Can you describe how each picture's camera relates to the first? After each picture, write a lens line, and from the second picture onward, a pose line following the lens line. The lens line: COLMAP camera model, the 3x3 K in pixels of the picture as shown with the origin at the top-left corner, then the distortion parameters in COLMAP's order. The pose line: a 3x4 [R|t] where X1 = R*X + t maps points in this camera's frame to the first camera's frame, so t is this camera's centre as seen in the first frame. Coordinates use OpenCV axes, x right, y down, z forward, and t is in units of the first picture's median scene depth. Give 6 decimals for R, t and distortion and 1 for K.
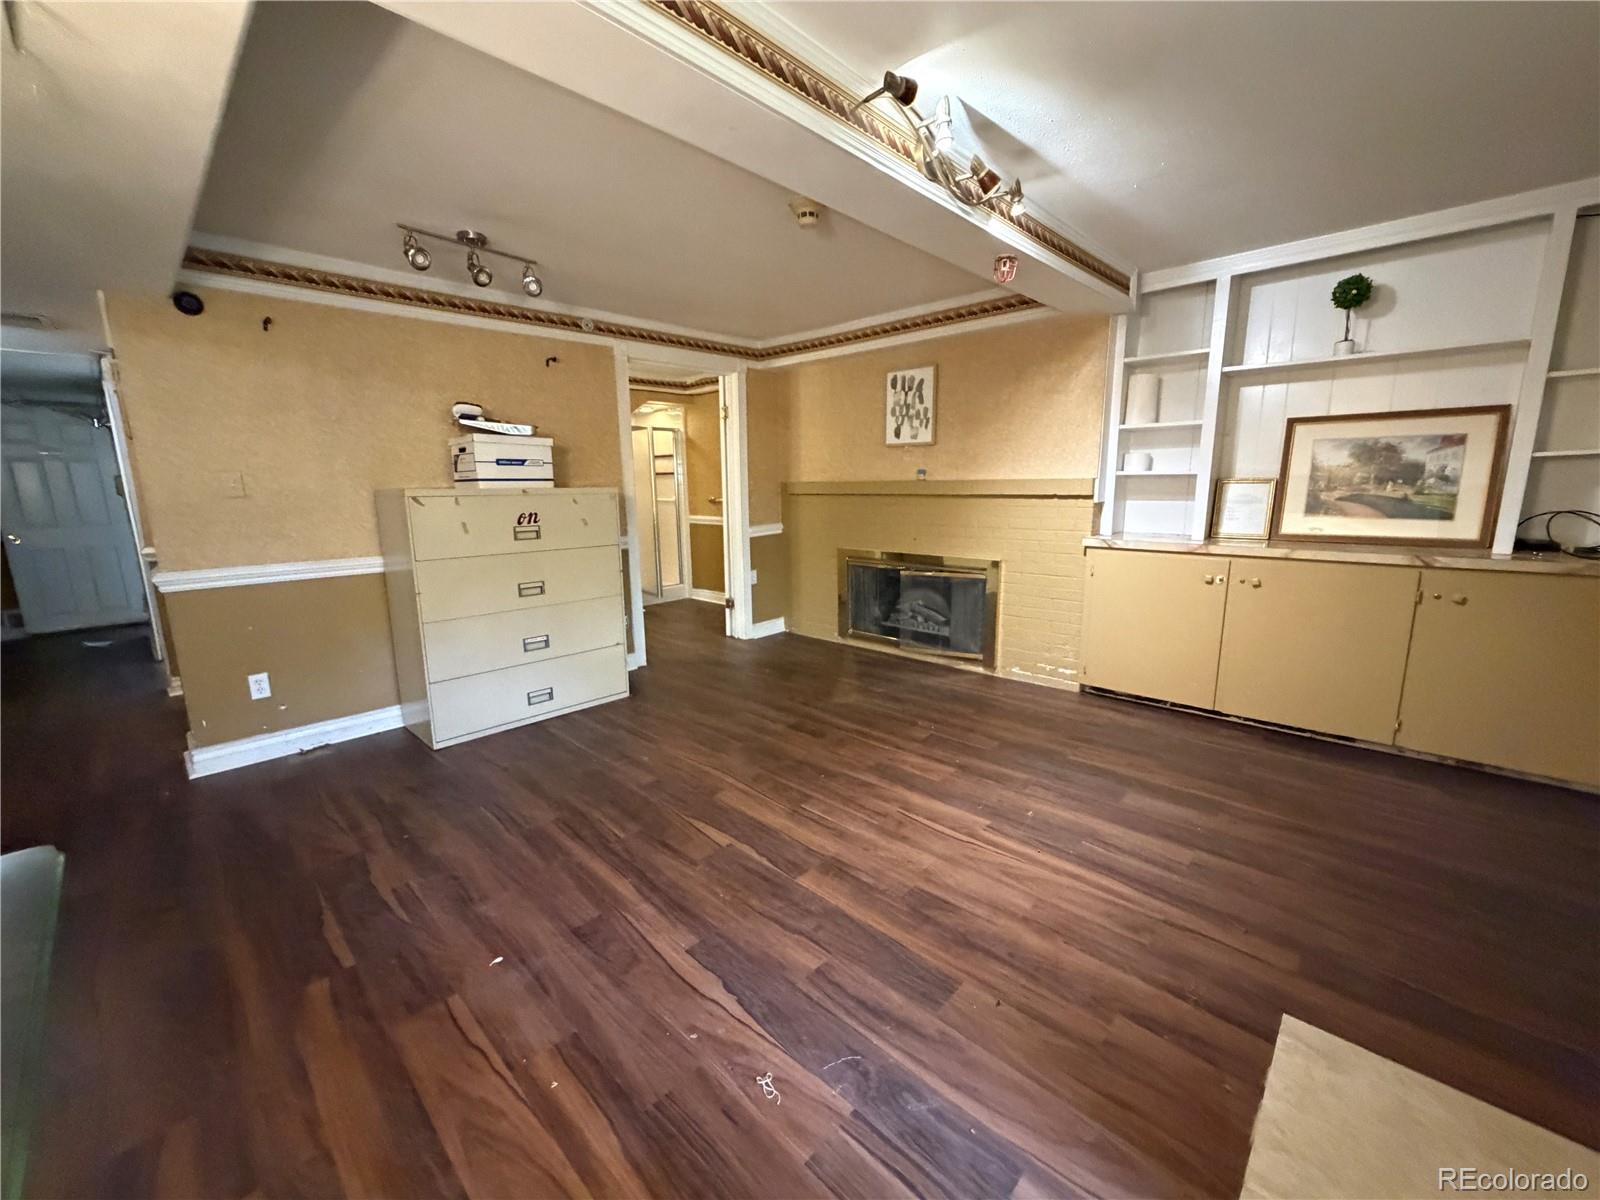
lens RADIAL K [[637.8, 0, 795.8], [0, 637.8, 600.8], [0, 0, 1]] dist [-0.002073, -0.000559]
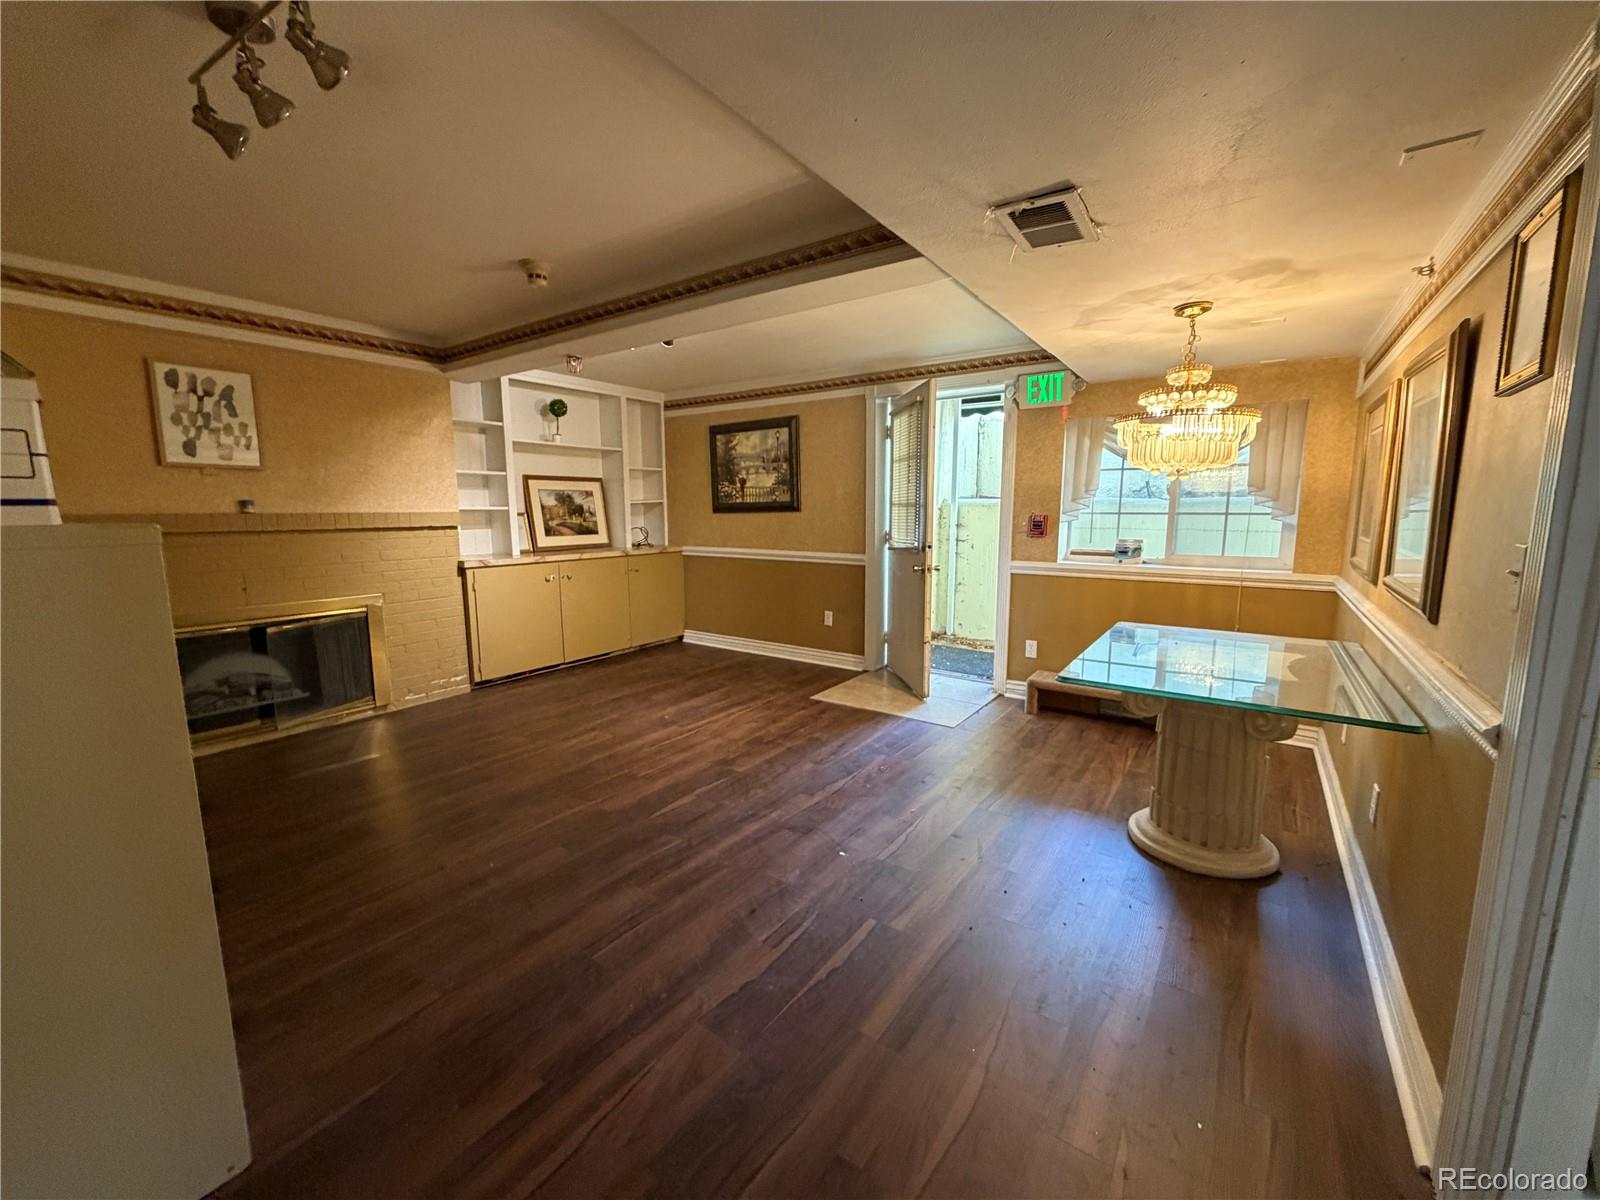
lens RADIAL K [[637.8, 0, 795.8], [0, 637.8, 600.8], [0, 0, 1]] dist [-0.002073, -0.000559]
pose [[-0.140320, -0.128721, 0.981703, -0.980080], [0.187391, 0.970140, 0.153990, -0.111628], [-0.972211, 0.205570, -0.112009, 0.643429]]
